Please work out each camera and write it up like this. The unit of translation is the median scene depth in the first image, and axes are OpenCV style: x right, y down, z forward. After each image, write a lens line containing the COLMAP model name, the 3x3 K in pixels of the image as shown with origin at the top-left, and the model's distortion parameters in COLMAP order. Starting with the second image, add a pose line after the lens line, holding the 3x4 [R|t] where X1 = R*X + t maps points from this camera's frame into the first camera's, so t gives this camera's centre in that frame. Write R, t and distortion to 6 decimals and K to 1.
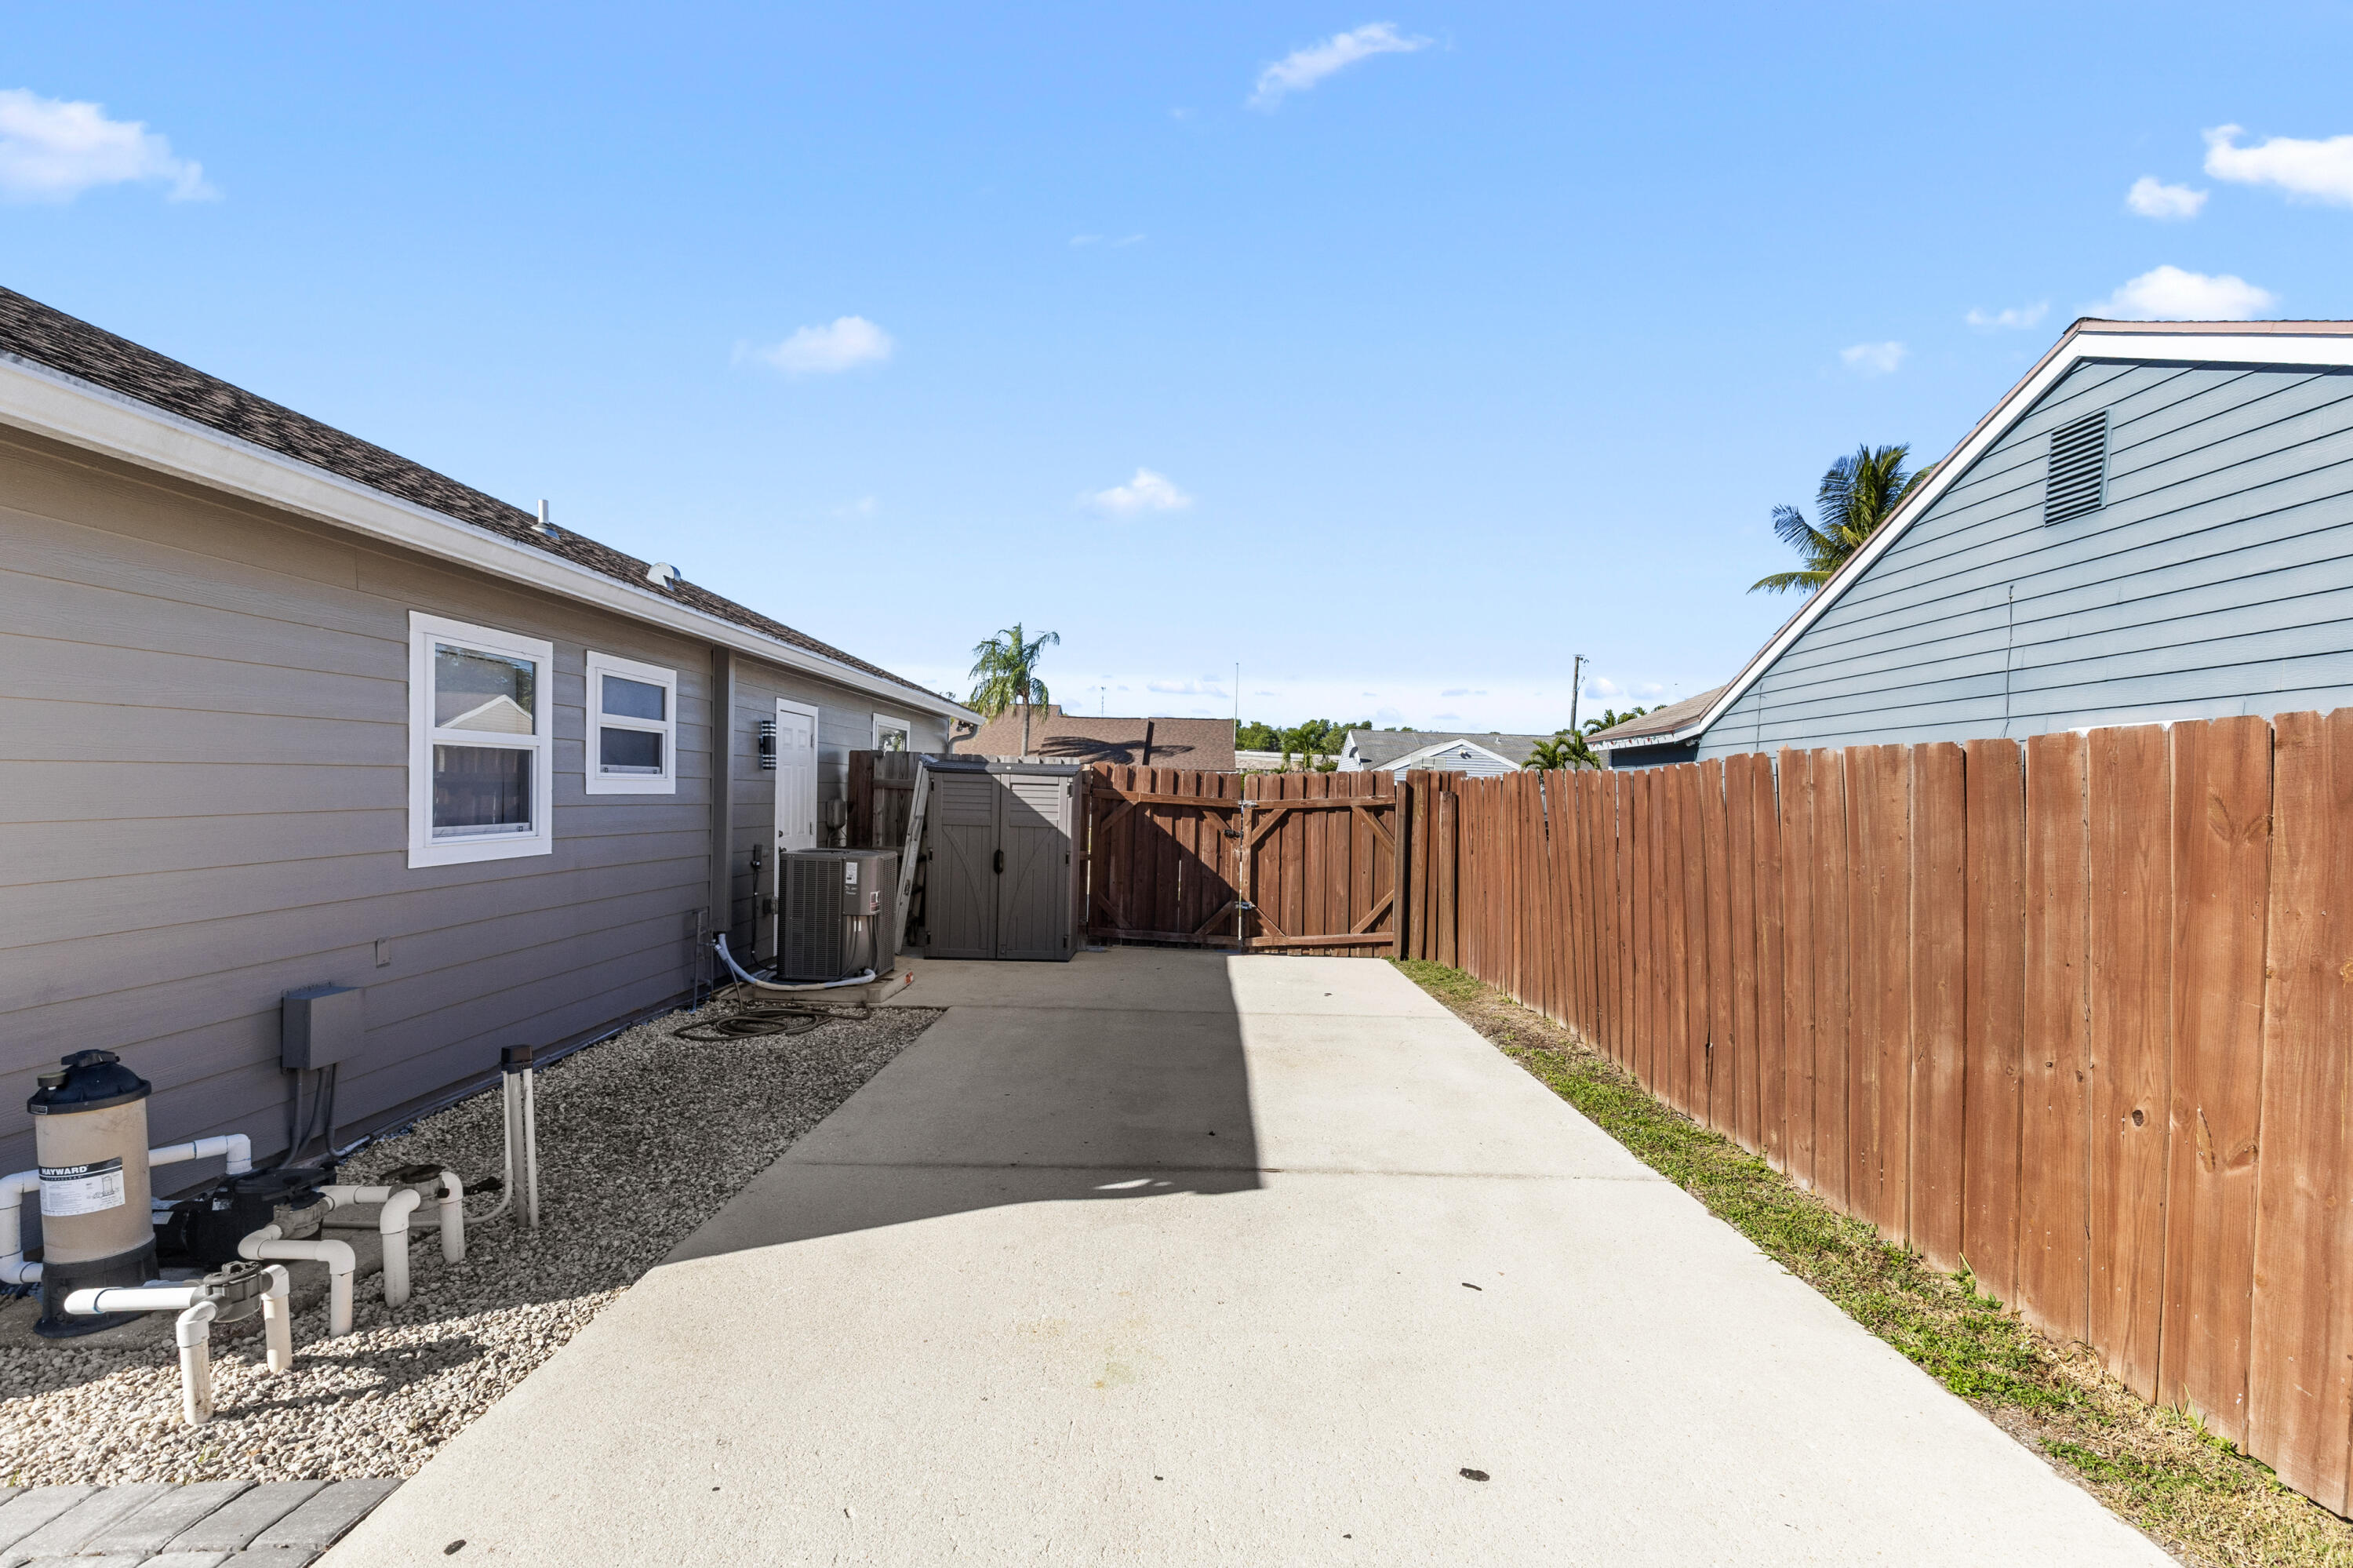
lens RADIAL K [[1071.7, 0, 1182.9], [0, 1071.7, 788.8], [0, 0, 1]] dist [0.005354, 0.000323]
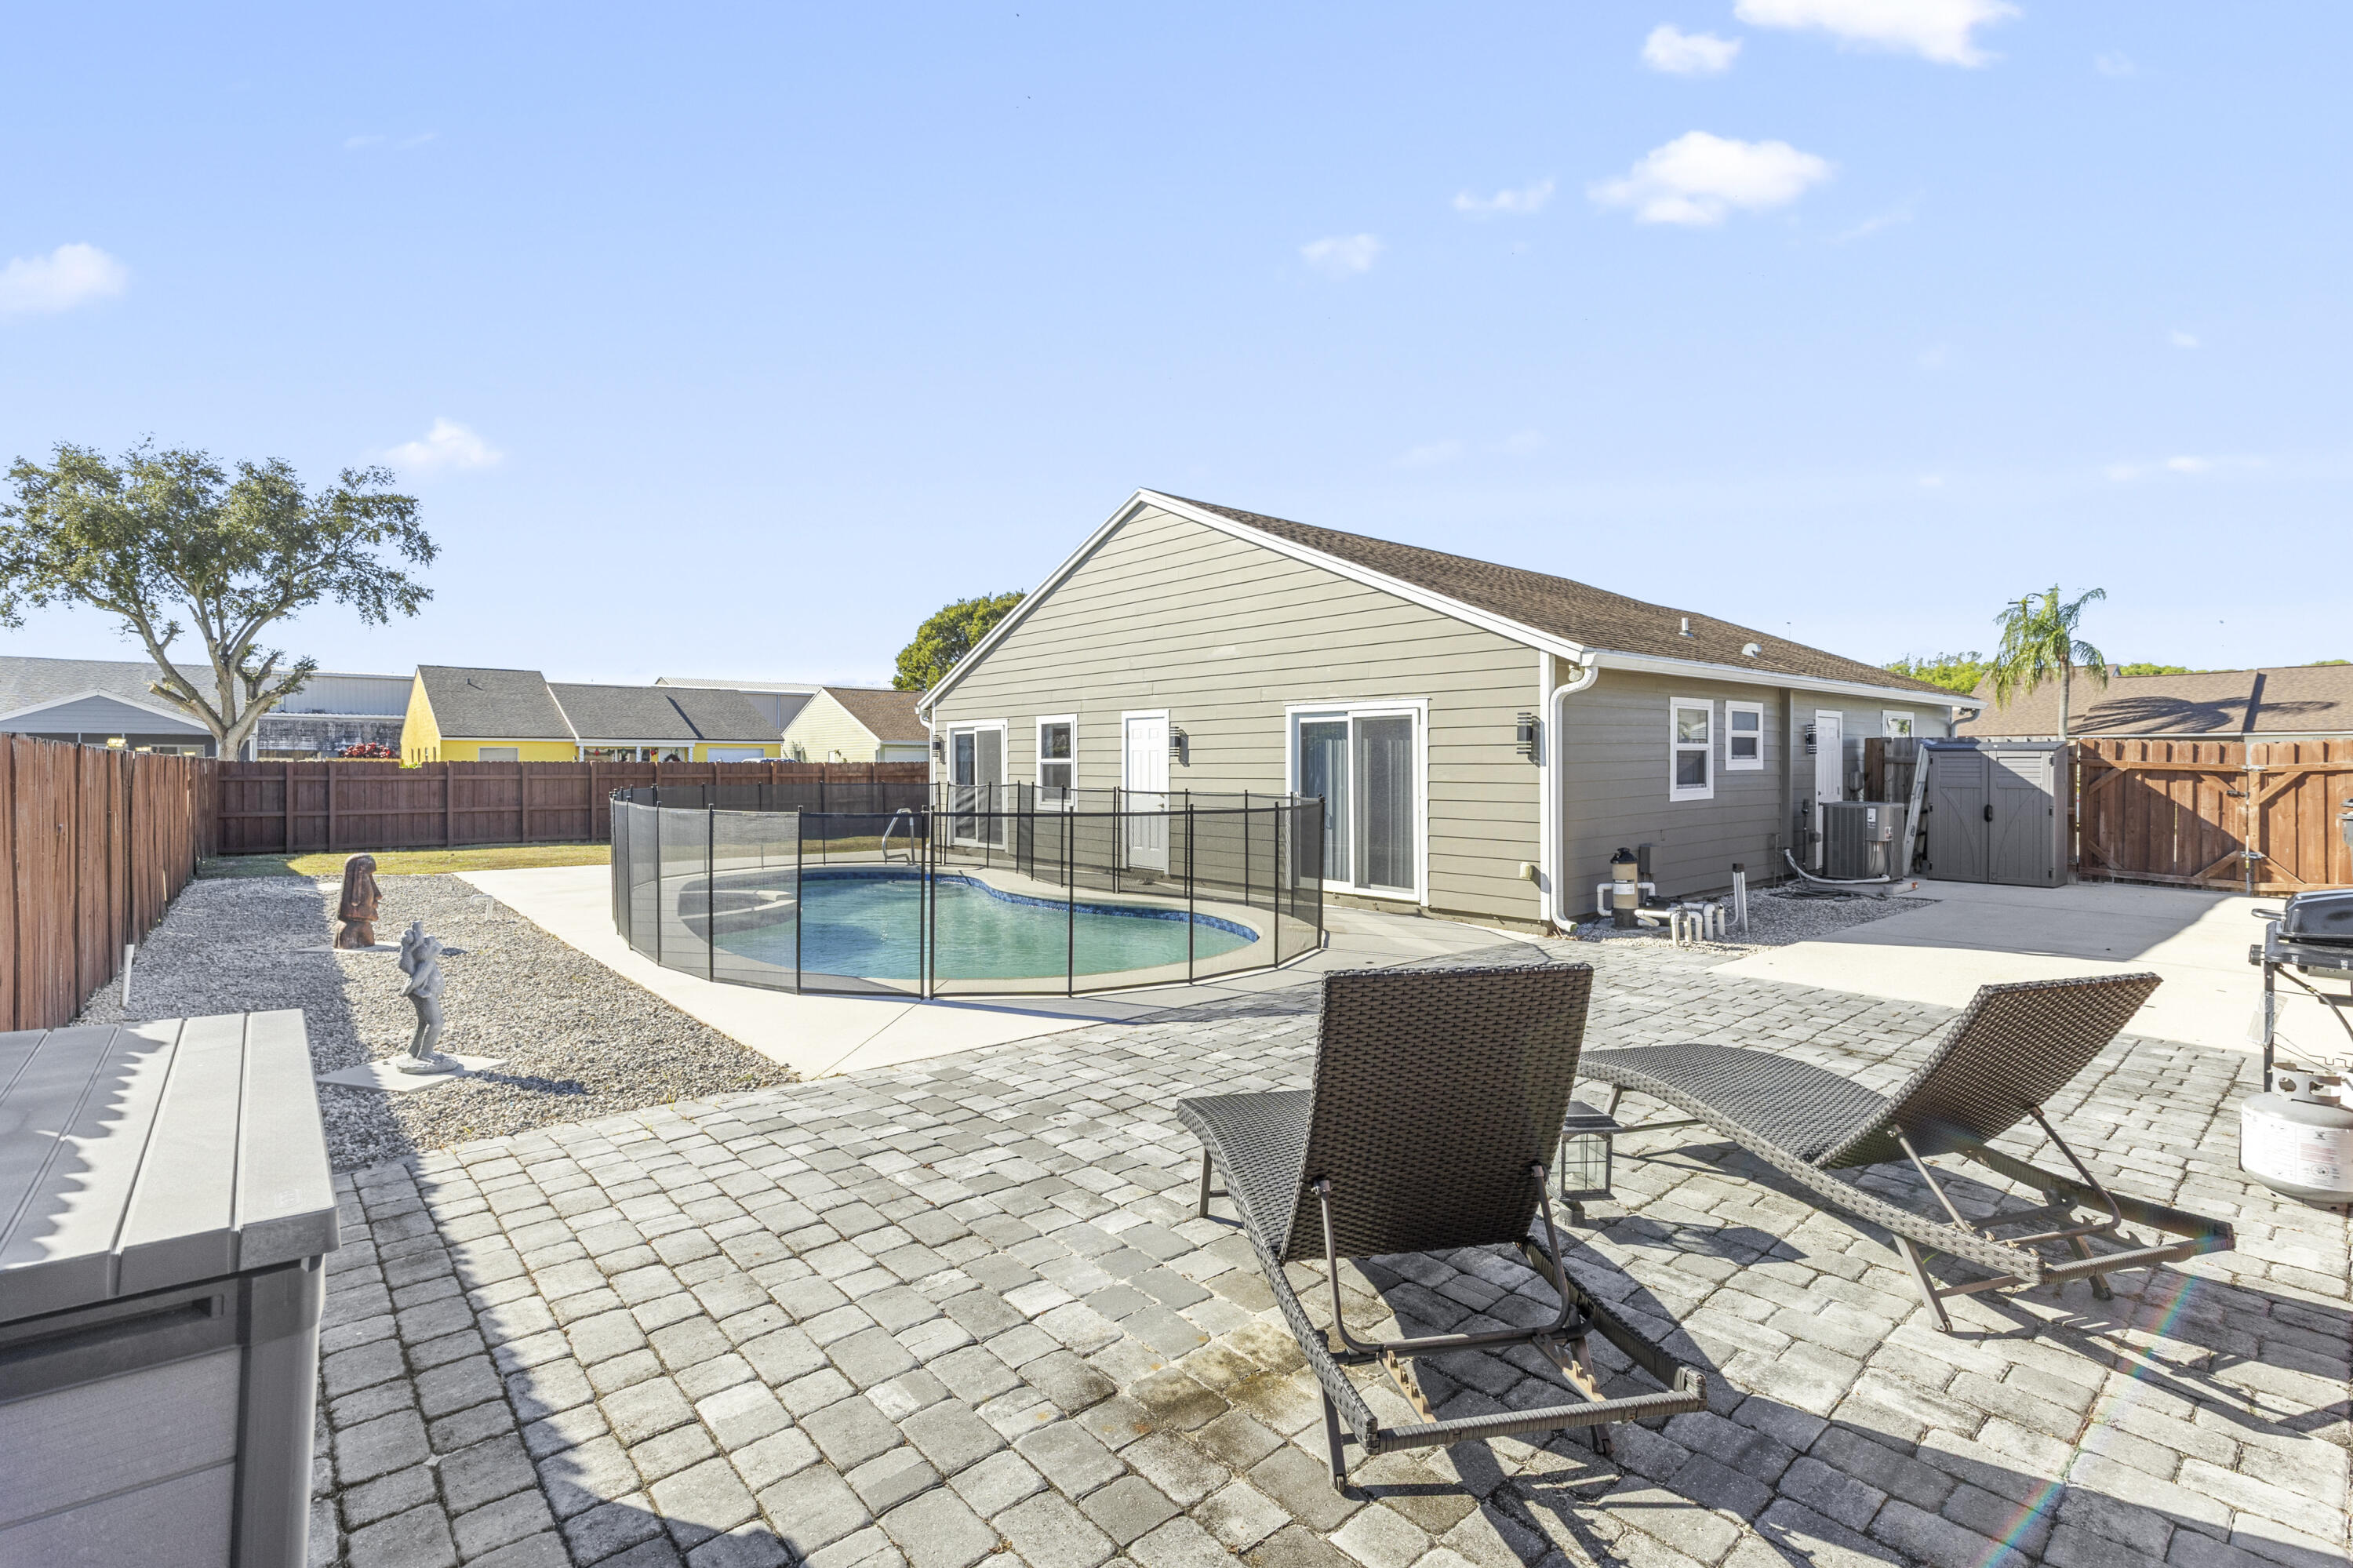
lens RADIAL K [[1071.7, 0, 1182.9], [0, 1071.7, 788.8], [0, 0, 1]] dist [0.005354, 0.000323]
pose [[0.657729, -0.008633, -0.753205, 0.183087], [0.023184, 0.999693, 0.008788, -0.000958], [0.752898, -0.023243, 0.657727, -0.676467]]
